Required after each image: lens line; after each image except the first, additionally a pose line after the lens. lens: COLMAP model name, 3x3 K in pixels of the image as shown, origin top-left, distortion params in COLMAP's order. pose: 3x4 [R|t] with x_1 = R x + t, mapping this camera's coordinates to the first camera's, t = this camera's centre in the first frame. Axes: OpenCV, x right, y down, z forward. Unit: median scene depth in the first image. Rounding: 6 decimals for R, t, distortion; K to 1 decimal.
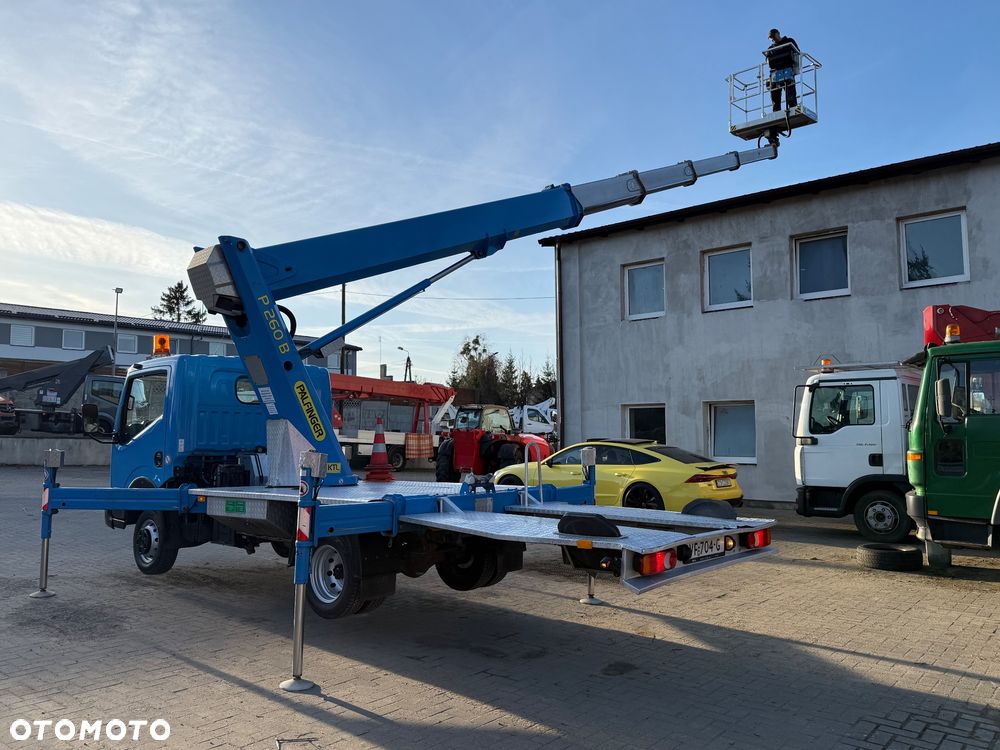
lens RADIAL K [[773.8, 0, 499.4], [0, 773.8, 365.3], [0, 0, 1]] dist [0.074264, -0.103120]
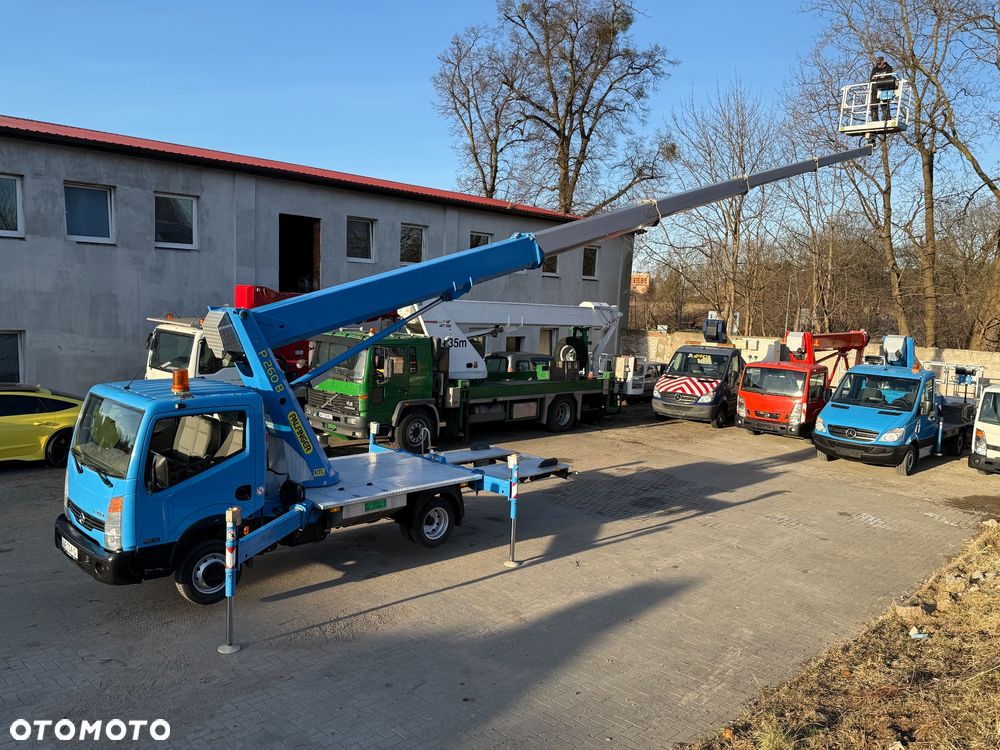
lens RADIAL K [[773.8, 0, 495.1], [0, 773.8, 382.8], [0, 0, 1]] dist [0.074264, -0.103120]
pose [[0.101842, -0.105106, 0.989232, -0.736517], [-0.134041, 0.983885, 0.118338, -0.106006], [-0.985729, -0.144649, 0.086112, 0.295541]]
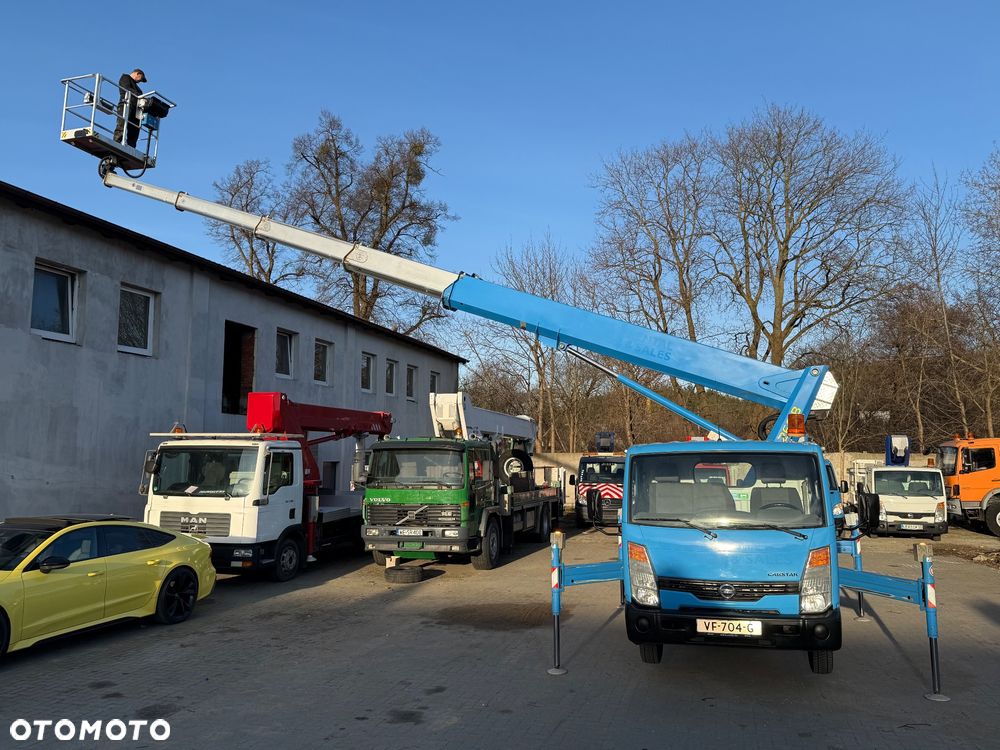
lens RADIAL K [[773.8, 0, 495.5], [0, 773.8, 367.3], [0, 0, 1]] dist [0.074264, -0.103120]
pose [[-0.389119, 0.108656, 0.914757, -0.622324], [-0.082812, 0.984873, -0.152211, 0.040266], [-0.917458, -0.134981, -0.374234, 0.919120]]
